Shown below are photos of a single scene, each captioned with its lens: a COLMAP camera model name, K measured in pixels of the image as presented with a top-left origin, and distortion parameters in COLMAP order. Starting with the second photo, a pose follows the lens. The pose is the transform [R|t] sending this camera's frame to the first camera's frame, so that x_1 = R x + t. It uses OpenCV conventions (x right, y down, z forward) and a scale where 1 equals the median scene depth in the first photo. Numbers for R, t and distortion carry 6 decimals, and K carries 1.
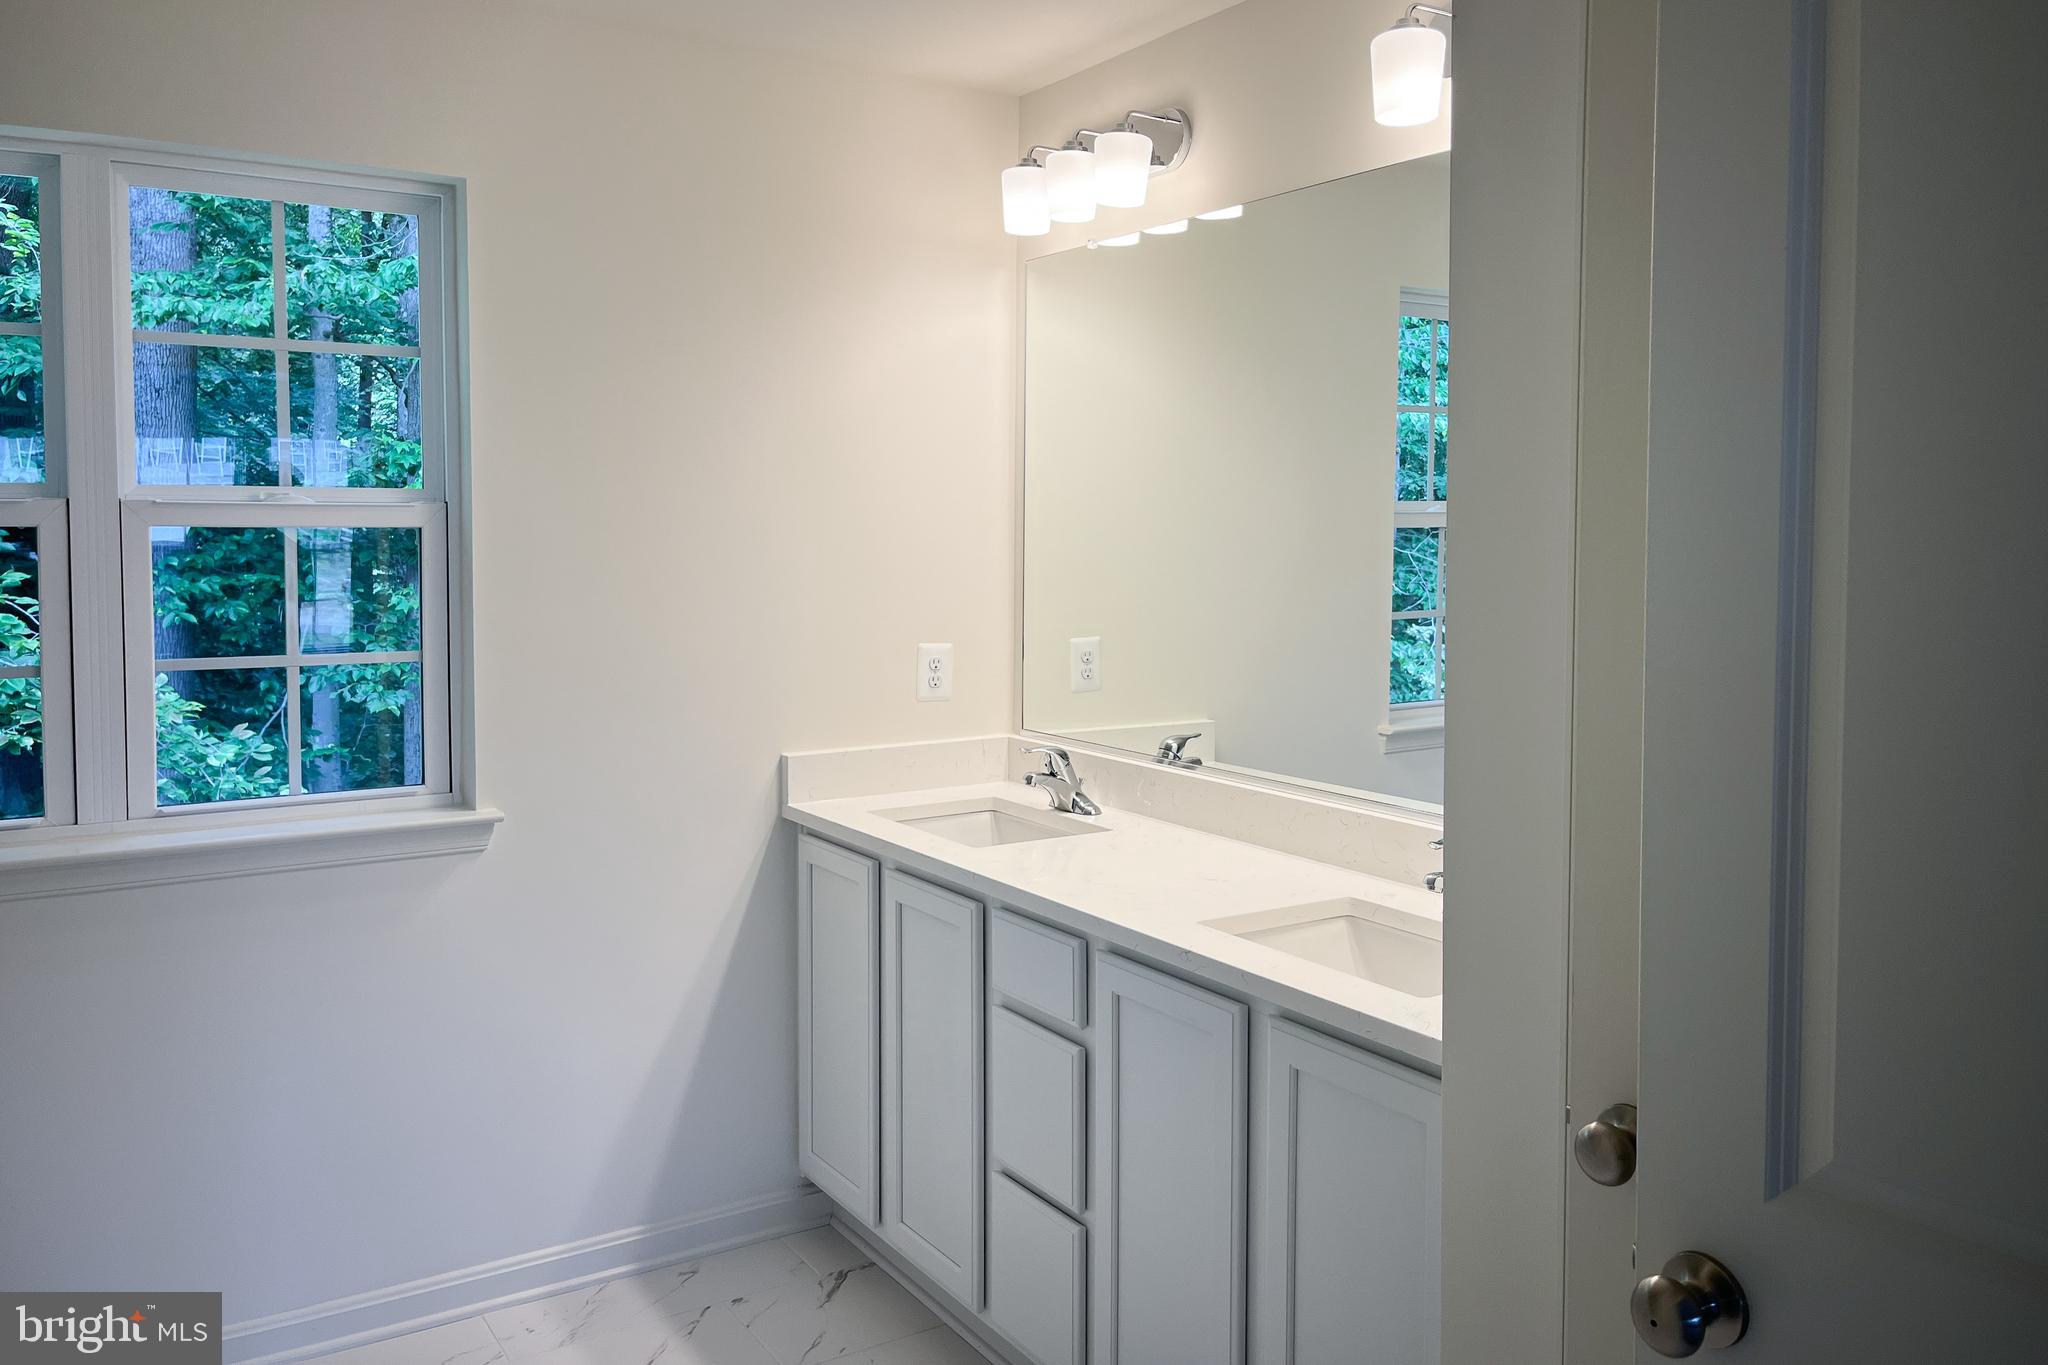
lens RADIAL K [[1579.2, 0, 1022.0], [0, 1579.2, 674.0], [0, 0, 1]] dist [-0.023309, 0.004071]
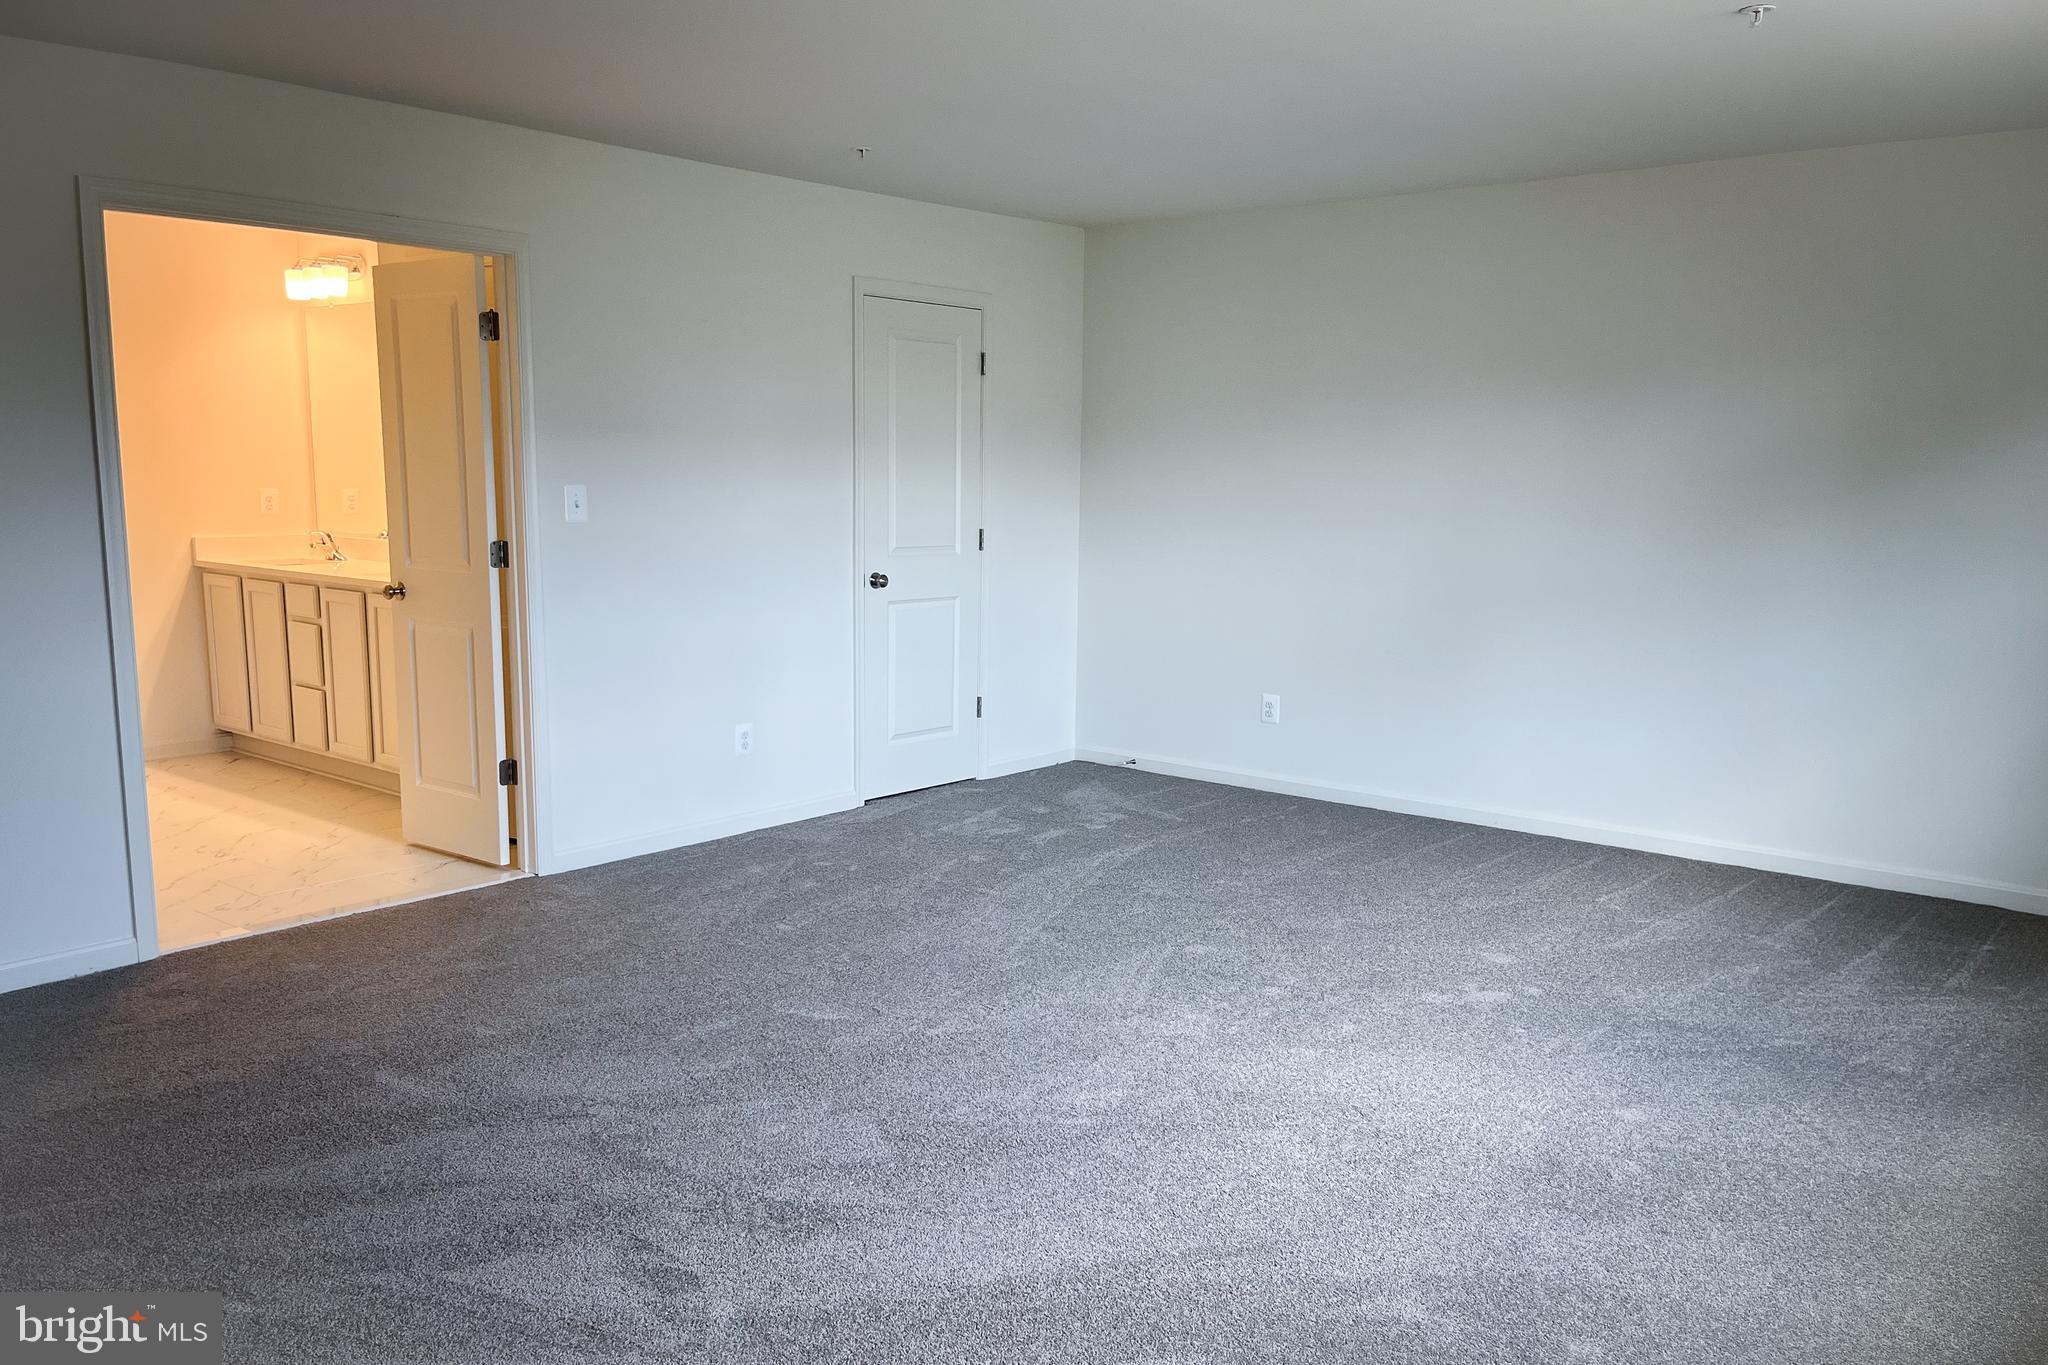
lens RADIAL K [[1579.2, 0, 1030.2], [0, 1579.2, 693.1], [0, 0, 1]] dist [-0.023309, 0.004071]
pose [[0.942960, -0.055536, 0.328240, 0.230920], [0.029421, 0.996031, 0.084004, 0.121214], [-0.331603, -0.069555, 0.940852, -1.537591]]
